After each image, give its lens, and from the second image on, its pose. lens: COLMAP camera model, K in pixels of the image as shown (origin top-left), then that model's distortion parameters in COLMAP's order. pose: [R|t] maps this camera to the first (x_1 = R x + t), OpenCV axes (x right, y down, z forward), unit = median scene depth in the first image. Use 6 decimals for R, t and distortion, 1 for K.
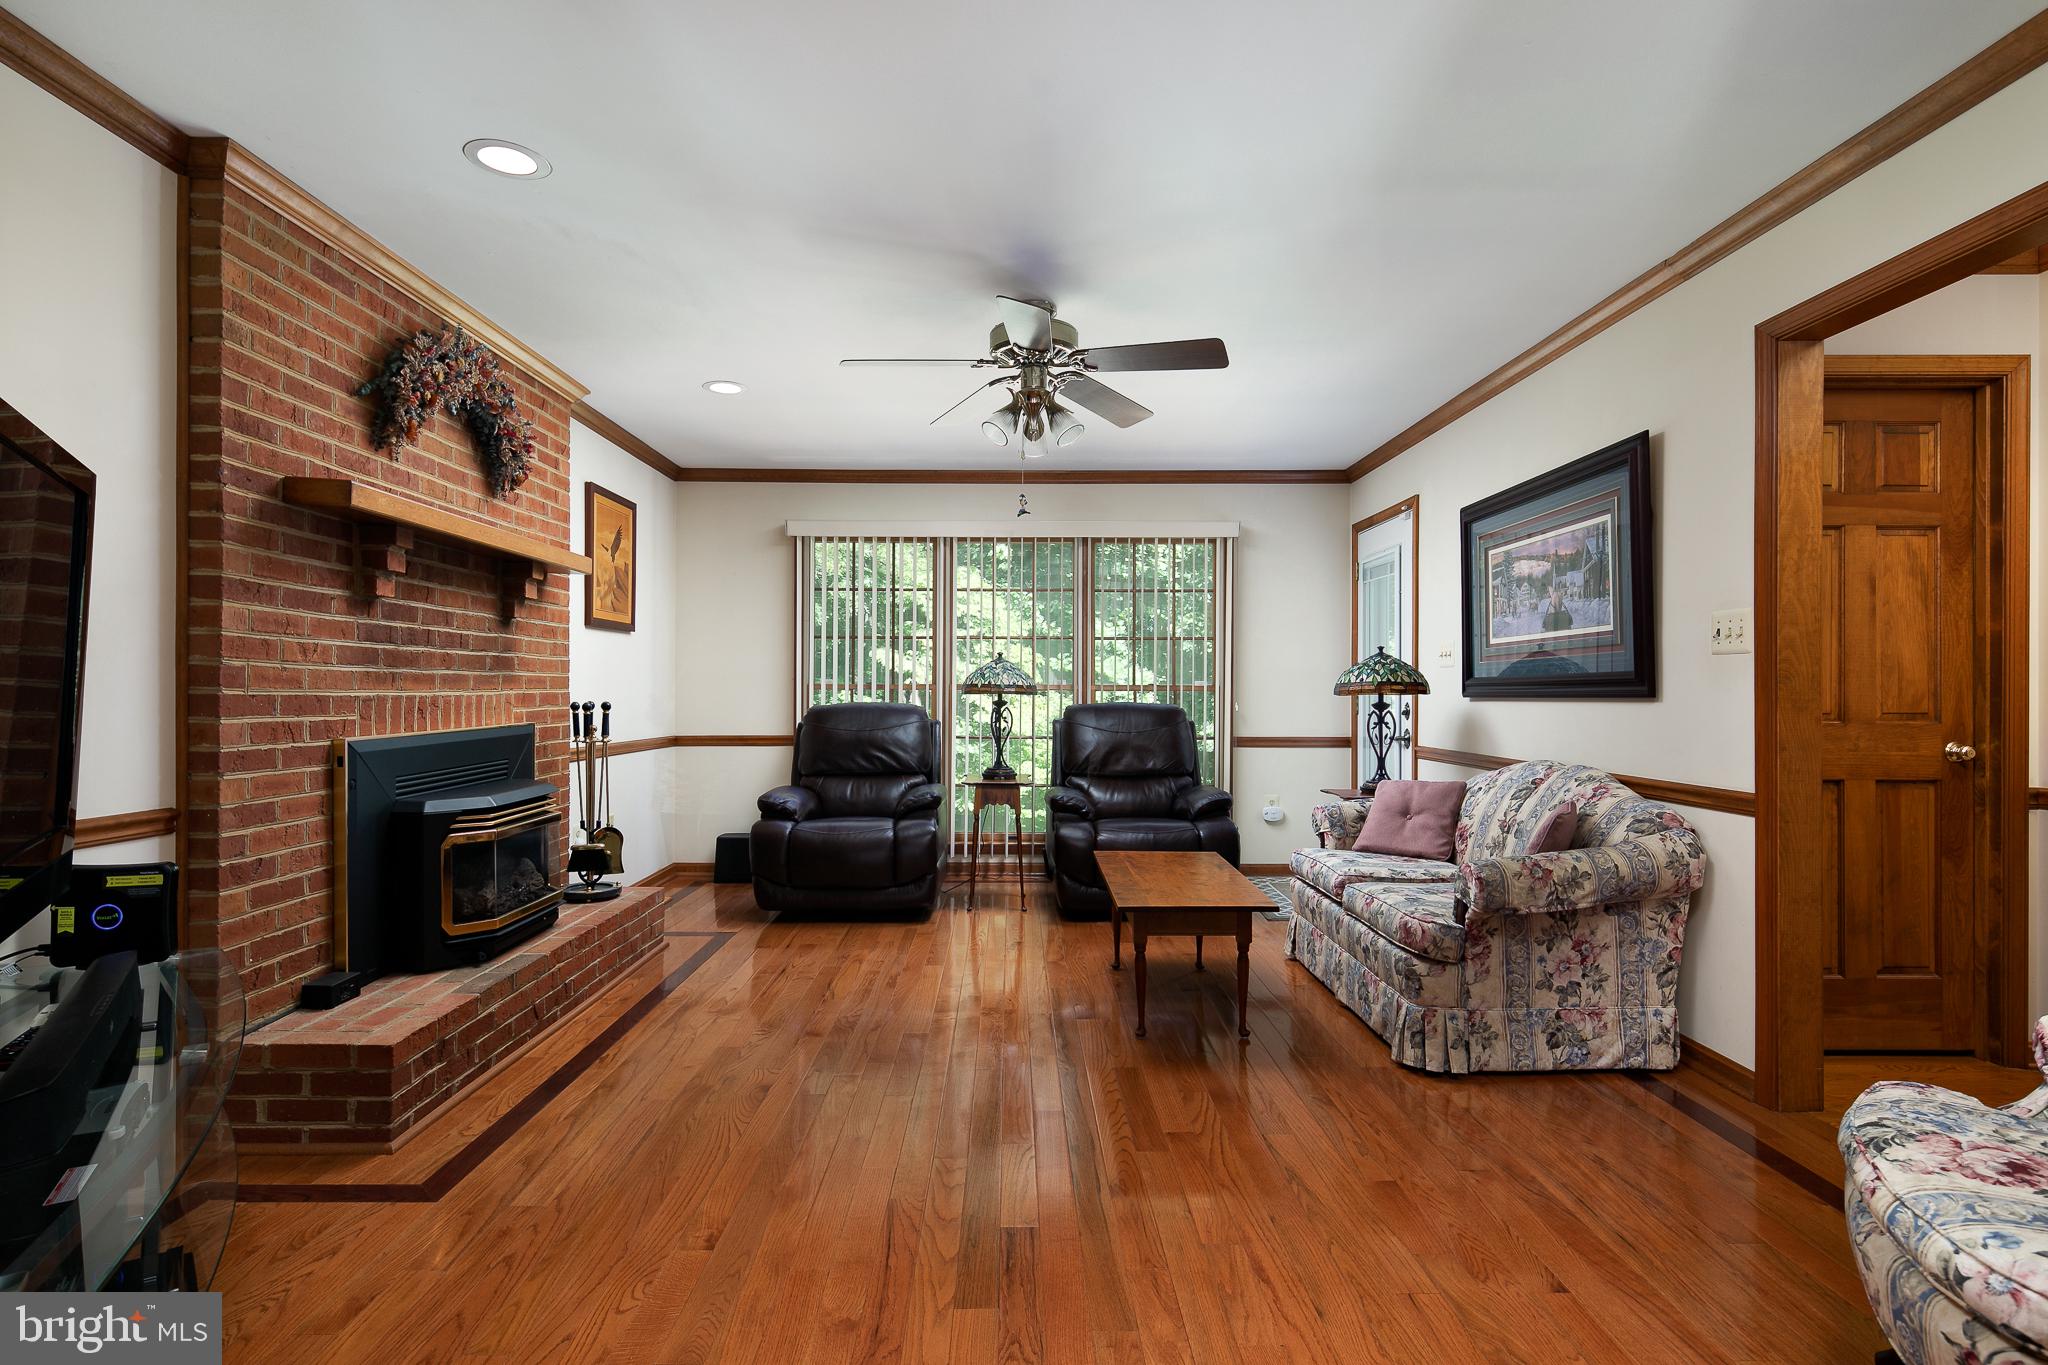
lens RADIAL K [[992.2, 0, 1014.2], [0, 992.2, 697.2], [0, 0, 1]] dist [0.003534, -0.004020]
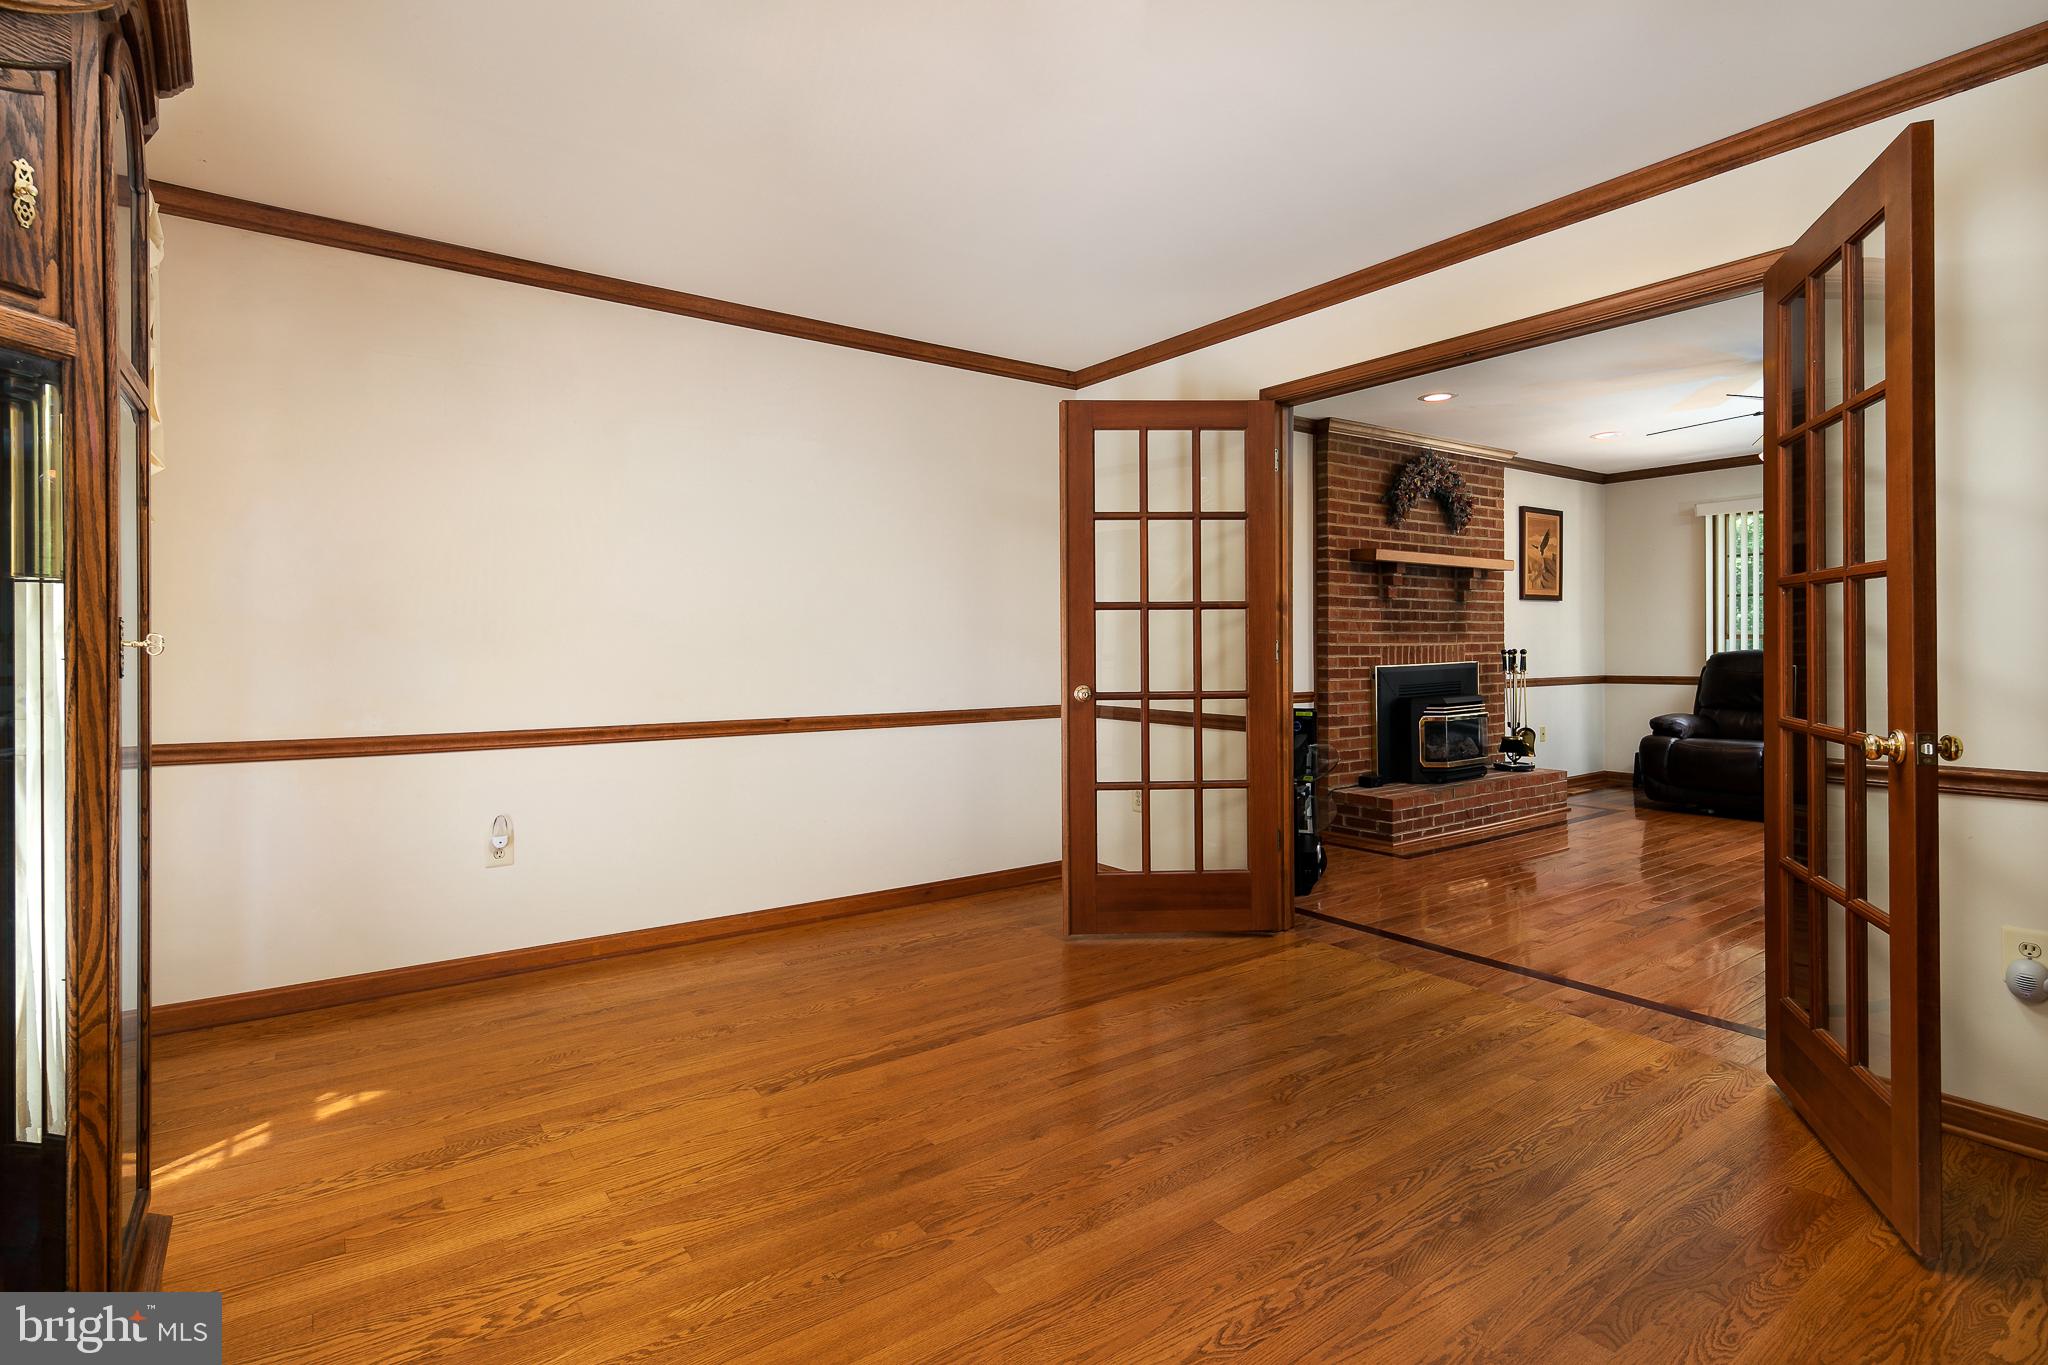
lens RADIAL K [[992.2, 0, 1015.4], [0, 992.2, 660.4], [0, 0, 1]] dist [0.003534, -0.004020]
pose [[0.566556, -0.001464, -0.824022, 0.605478], [0.008023, 0.999961, 0.003740, 0.014648], [0.823984, -0.008730, 0.566545, -0.795331]]
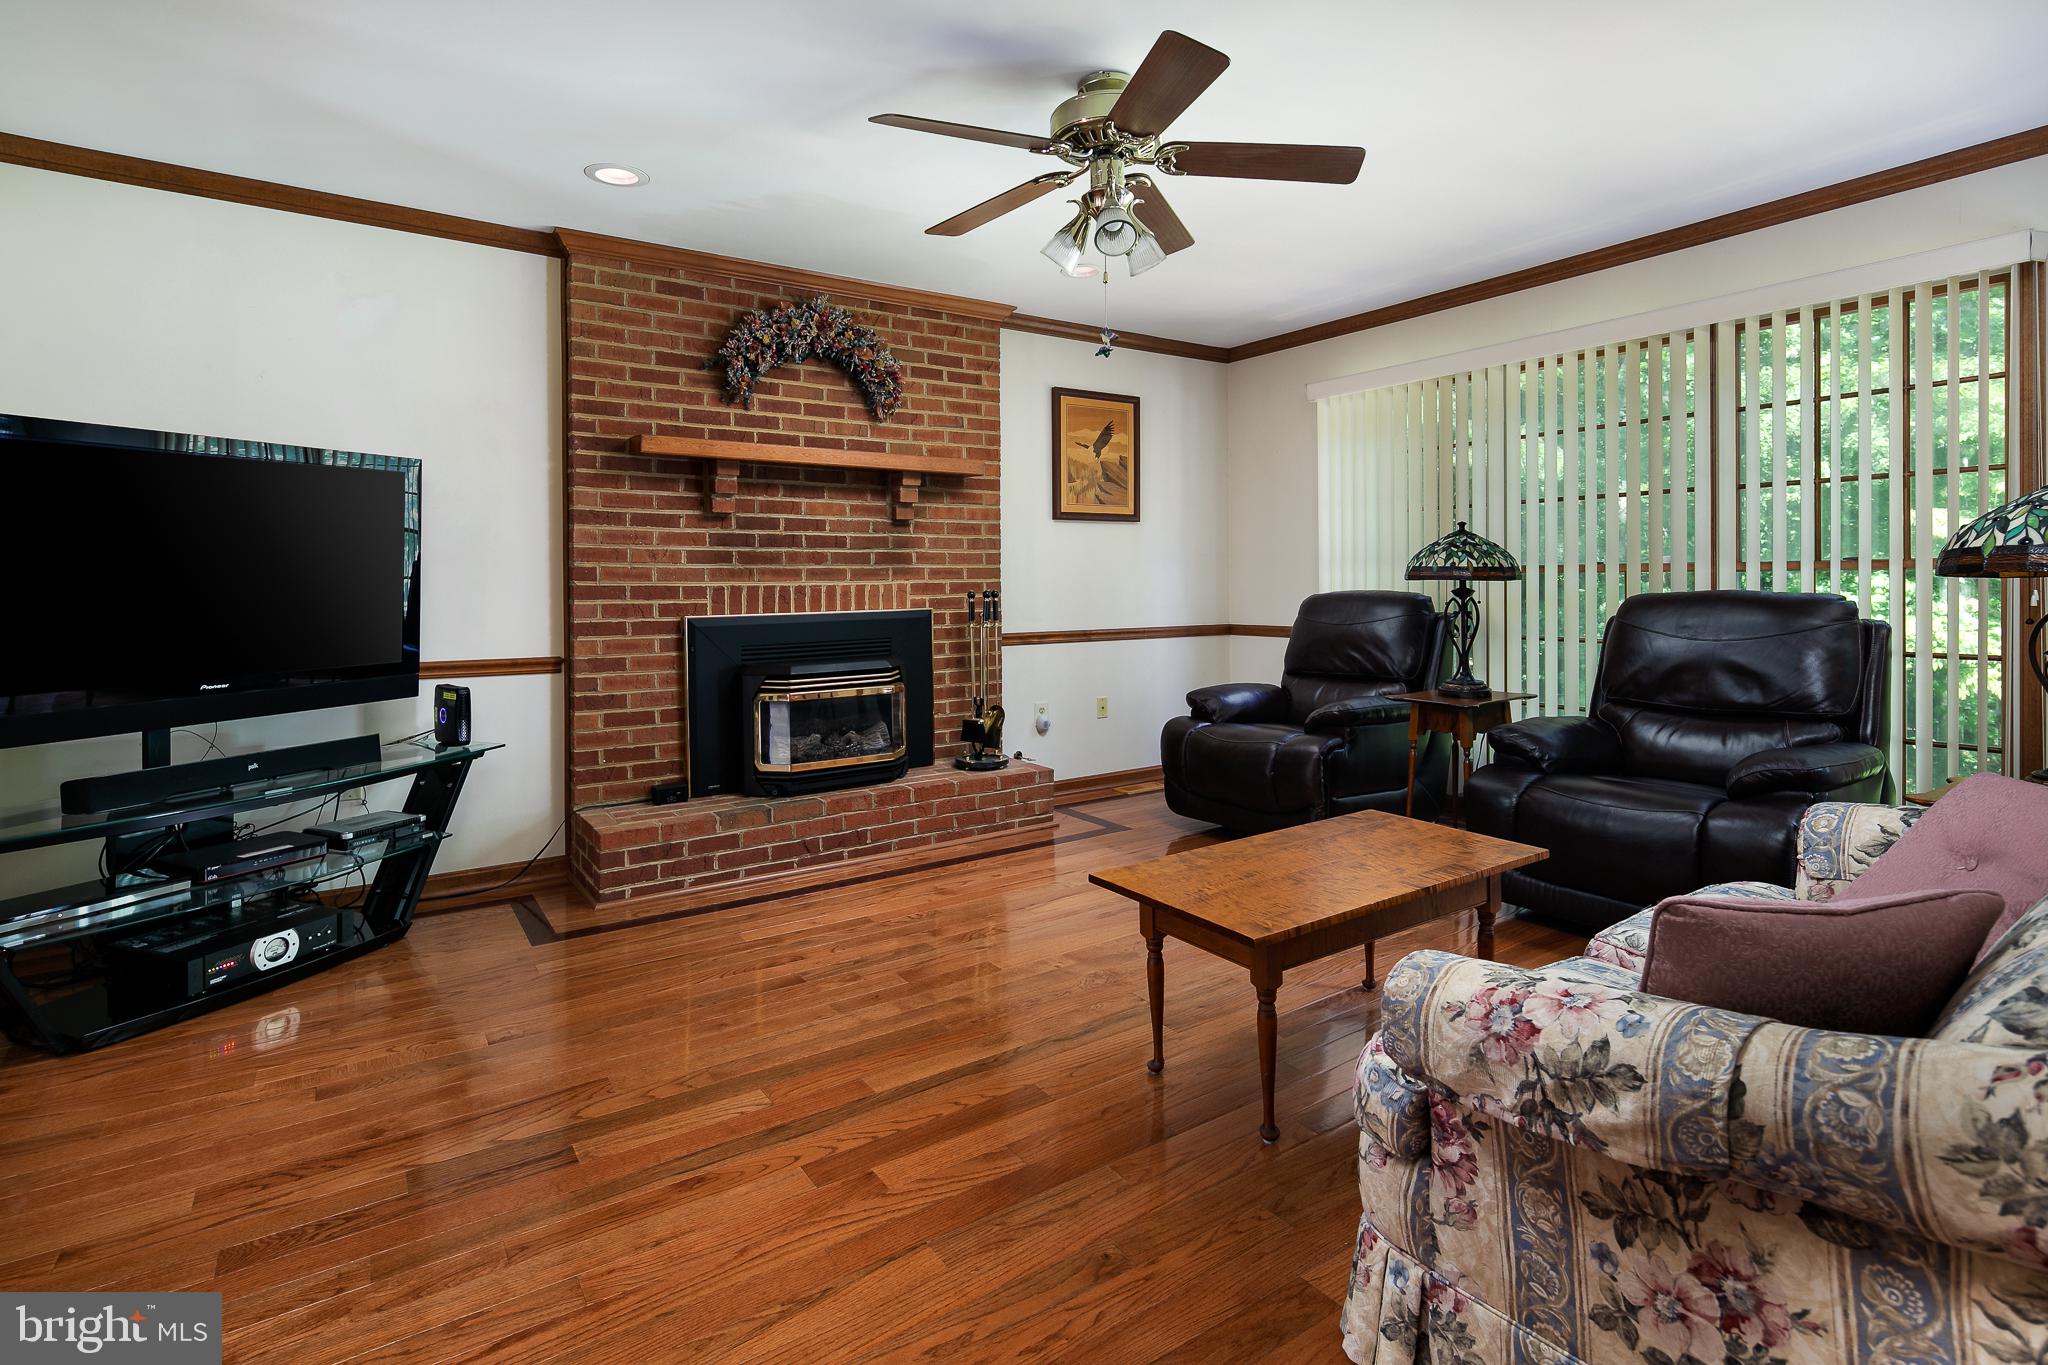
lens RADIAL K [[992.2, 0, 1046.9], [0, 992.2, 592.3], [0, 0, 1]] dist [0.003534, -0.004020]
pose [[0.562266, 0.004590, -0.826944, 0.719771], [0.003685, 0.999961, 0.008056, -0.001813], [0.826949, -0.007577, 0.562227, 0.590064]]
